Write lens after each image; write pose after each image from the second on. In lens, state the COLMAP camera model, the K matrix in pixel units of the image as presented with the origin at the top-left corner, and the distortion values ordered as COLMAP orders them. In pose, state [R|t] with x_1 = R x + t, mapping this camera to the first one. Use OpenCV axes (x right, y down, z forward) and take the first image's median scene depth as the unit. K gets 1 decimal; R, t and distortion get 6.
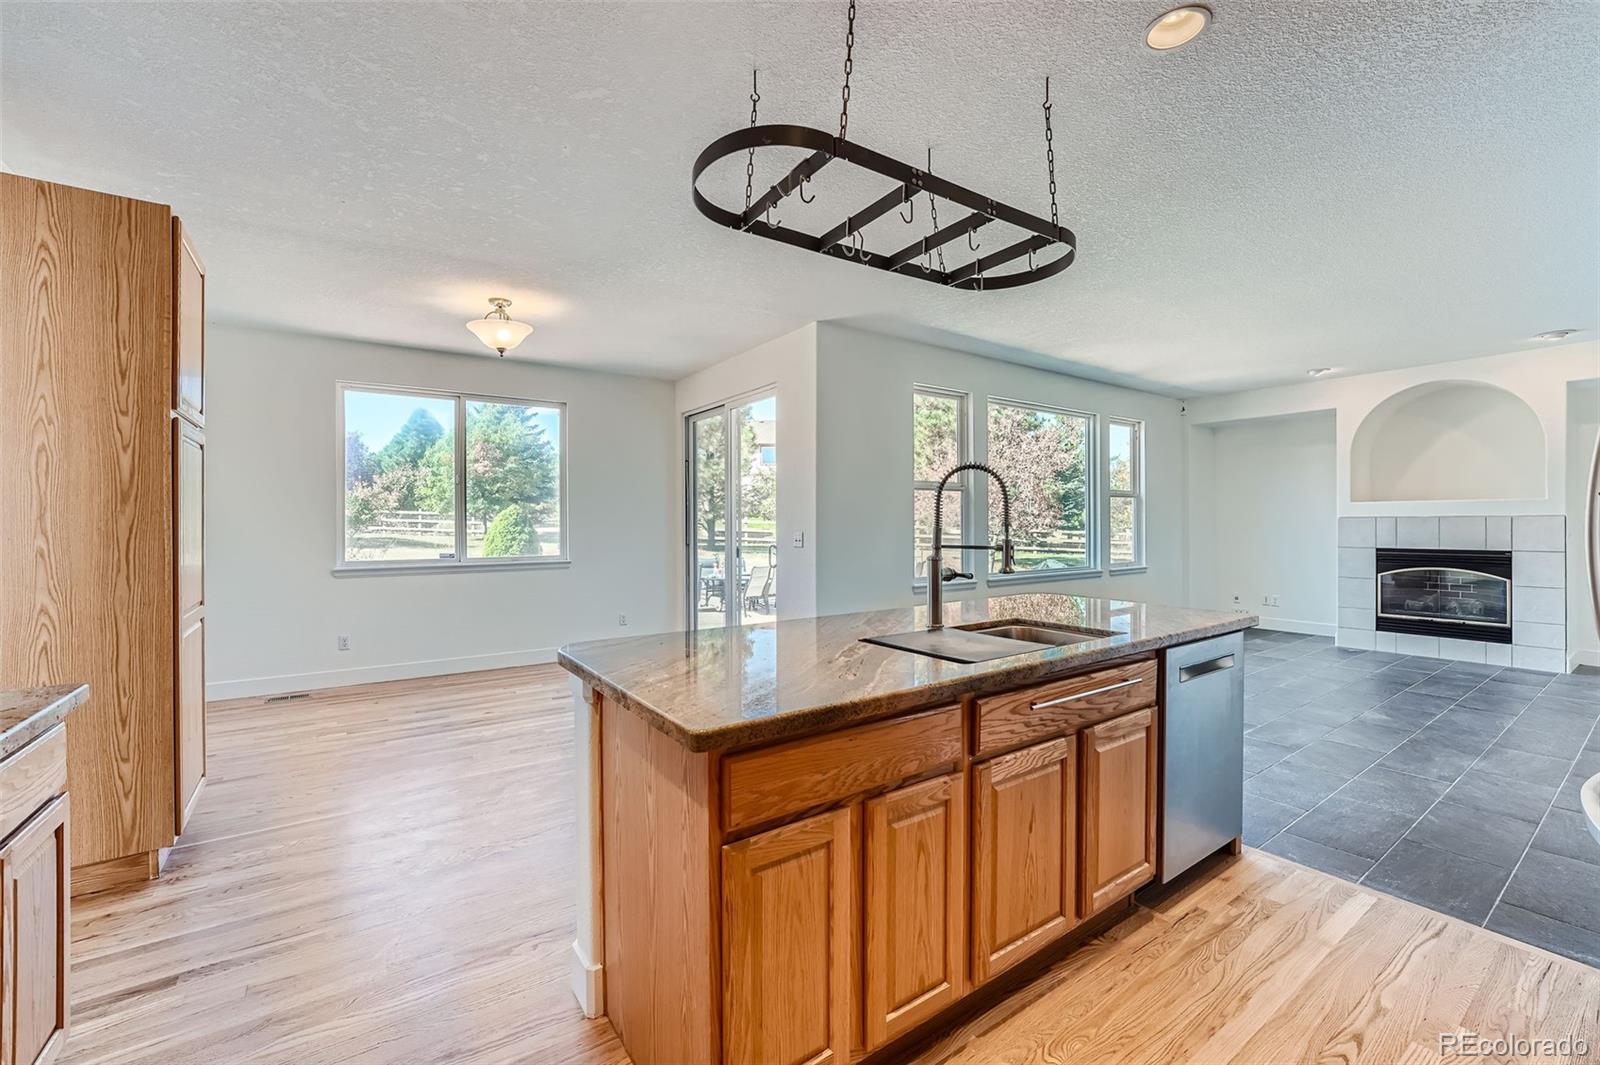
lens RADIAL K [[649.7, 0, 800.1], [0, 649.7, 525.0], [0, 0, 1]] dist [-0.017953, 0.001236]
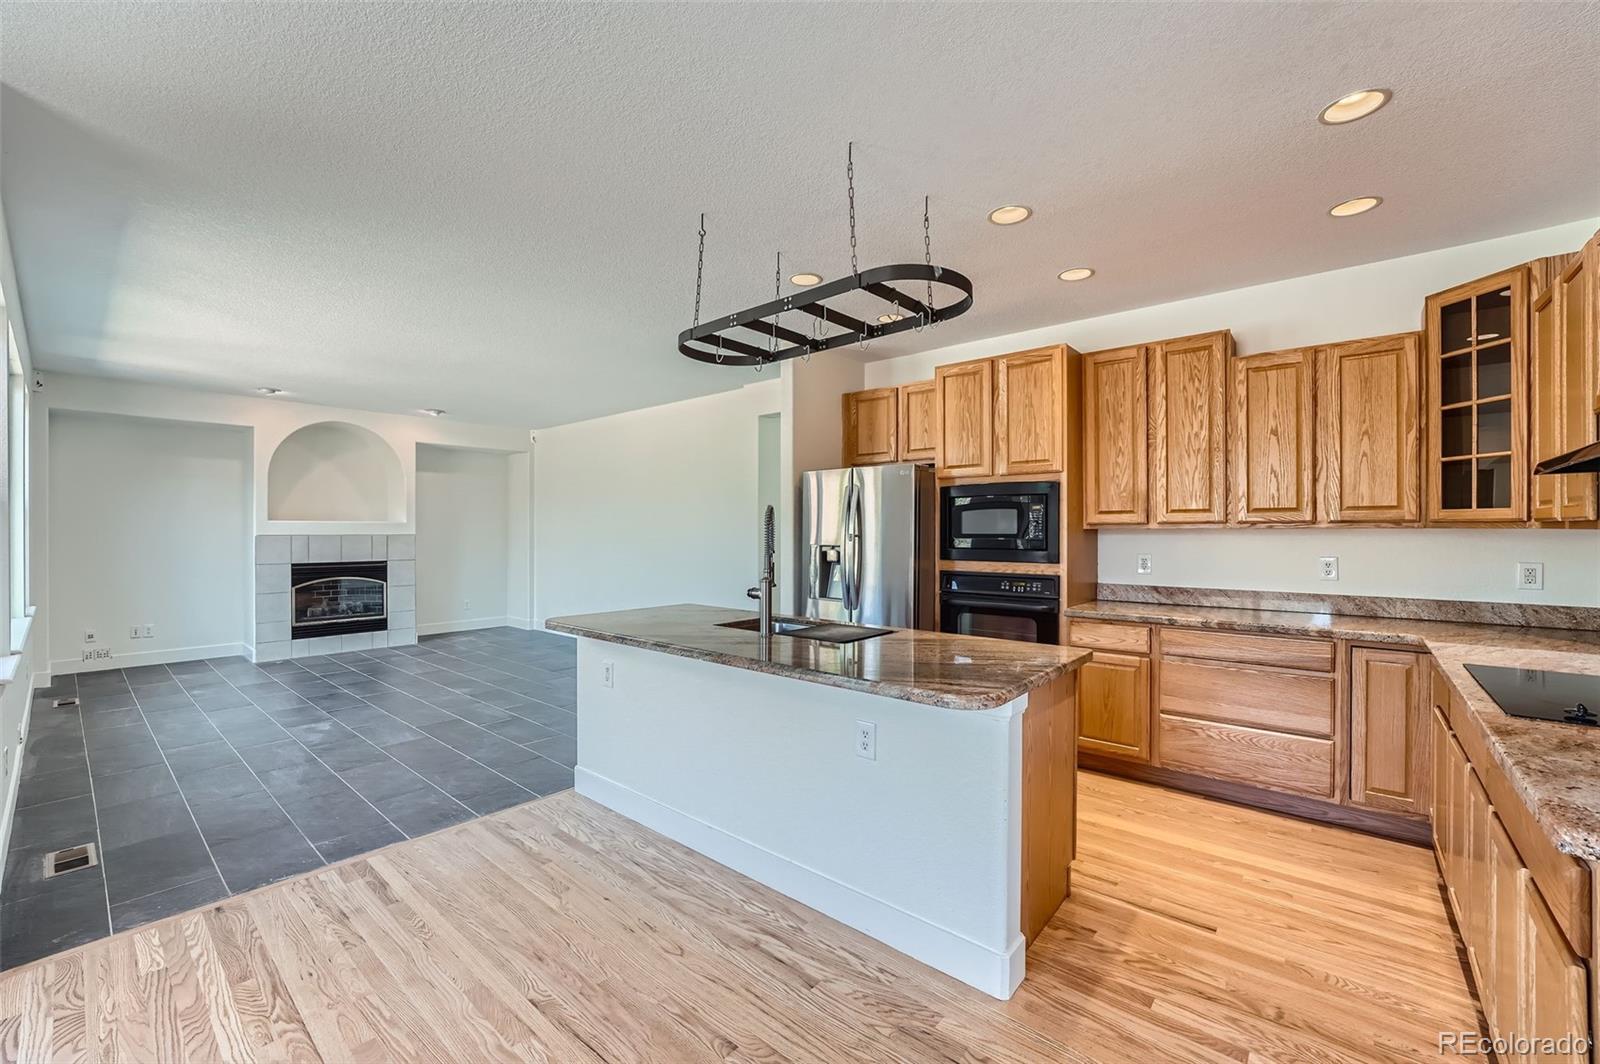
lens RADIAL K [[649.7, 0, 792.0], [0, 649.7, 535.9], [0, 0, 1]] dist [-0.017953, 0.001236]
pose [[-0.247298, -0.005666, 0.968923, -0.408281], [0.001793, 0.999979, 0.006305, -0.018109], [-0.968938, 0.003297, -0.247283, 0.507394]]
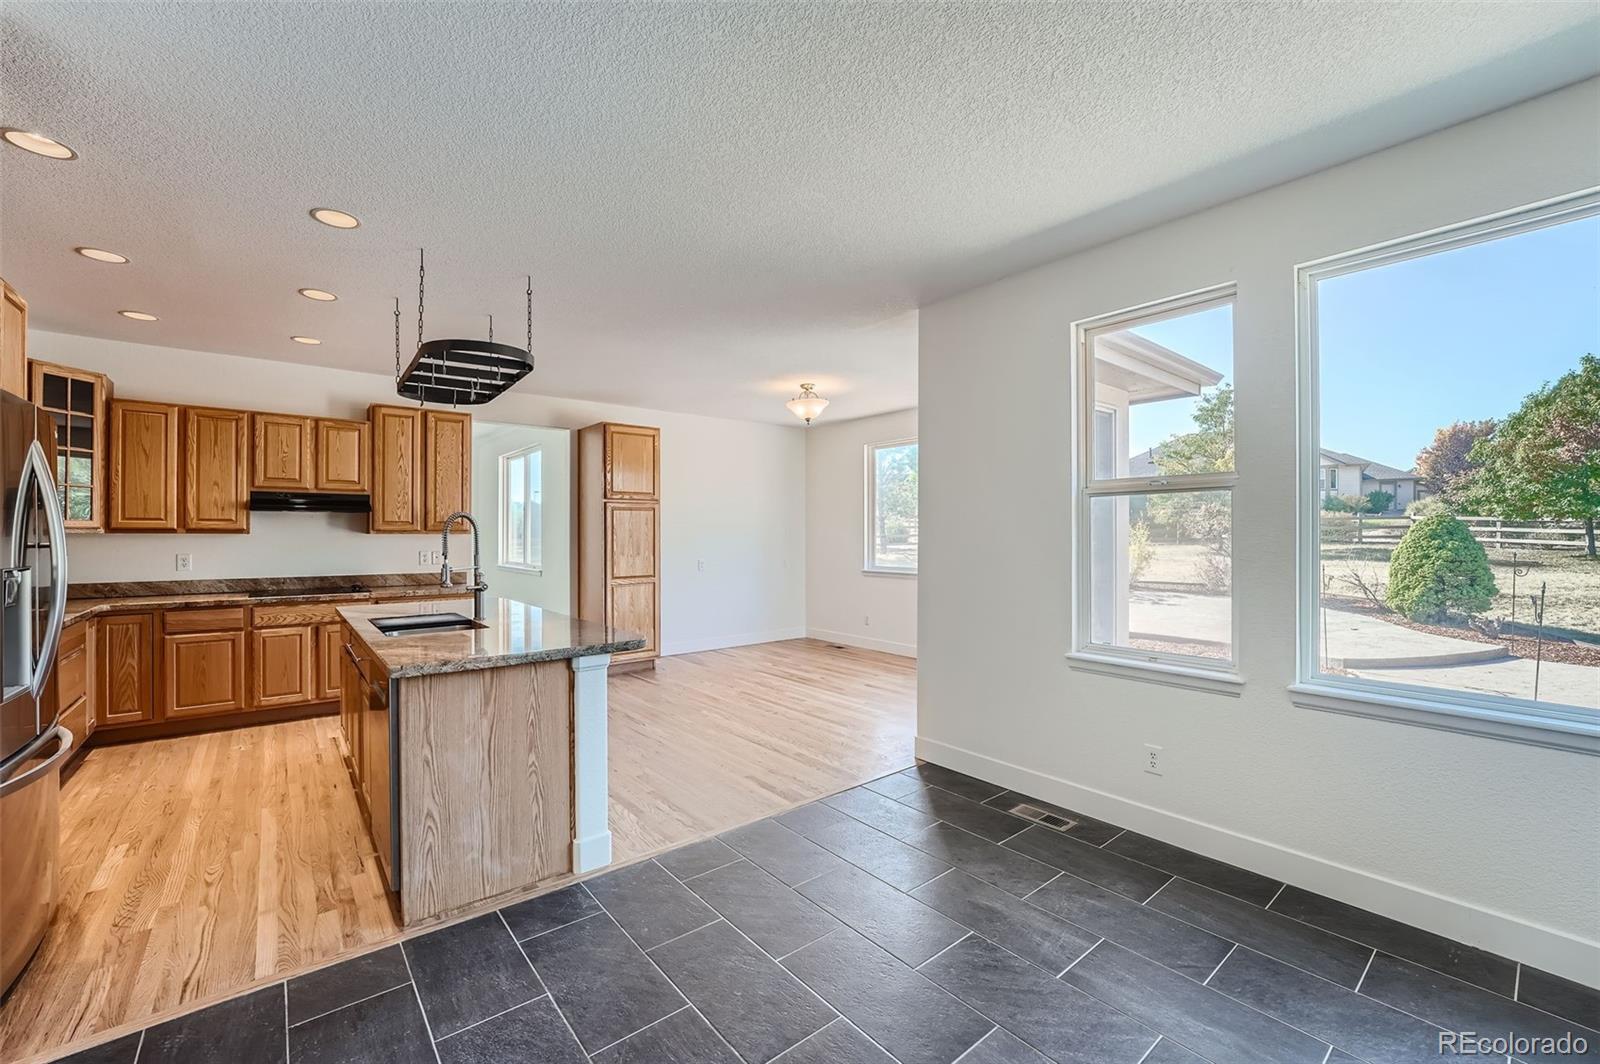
lens RADIAL K [[649.7, 0, 795.2], [0, 649.7, 529.7], [0, 0, 1]] dist [-0.017953, 0.001236]
pose [[0.074519, -0.002124, -0.997217, 0.723785], [-0.000393, 0.999998, -0.002159, -0.022471], [0.997220, 0.000553, 0.074518, 0.656981]]
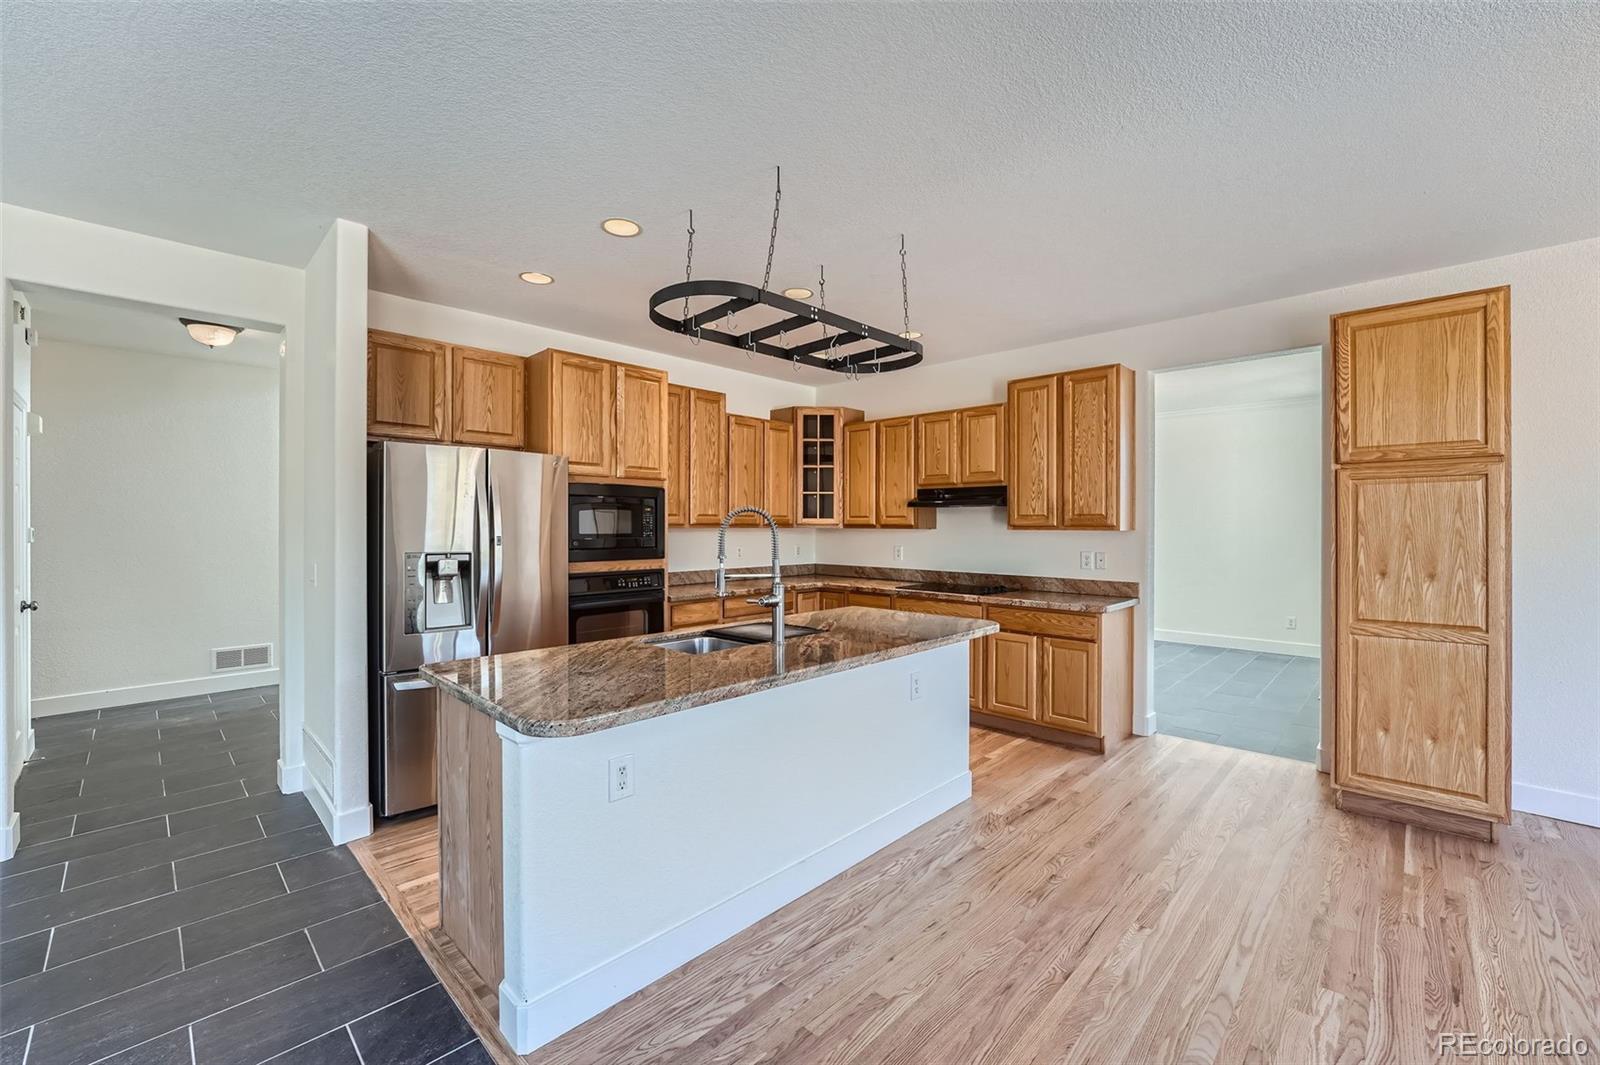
lens RADIAL K [[649.7, 0, 801.9], [0, 649.7, 529.3], [0, 0, 1]] dist [-0.017953, 0.001236]
pose [[-0.980695, 0.003501, -0.195514, 0.160405], [0.002177, 0.999973, 0.006988, -0.025002], [0.195533, 0.006427, -0.980676, 0.875736]]
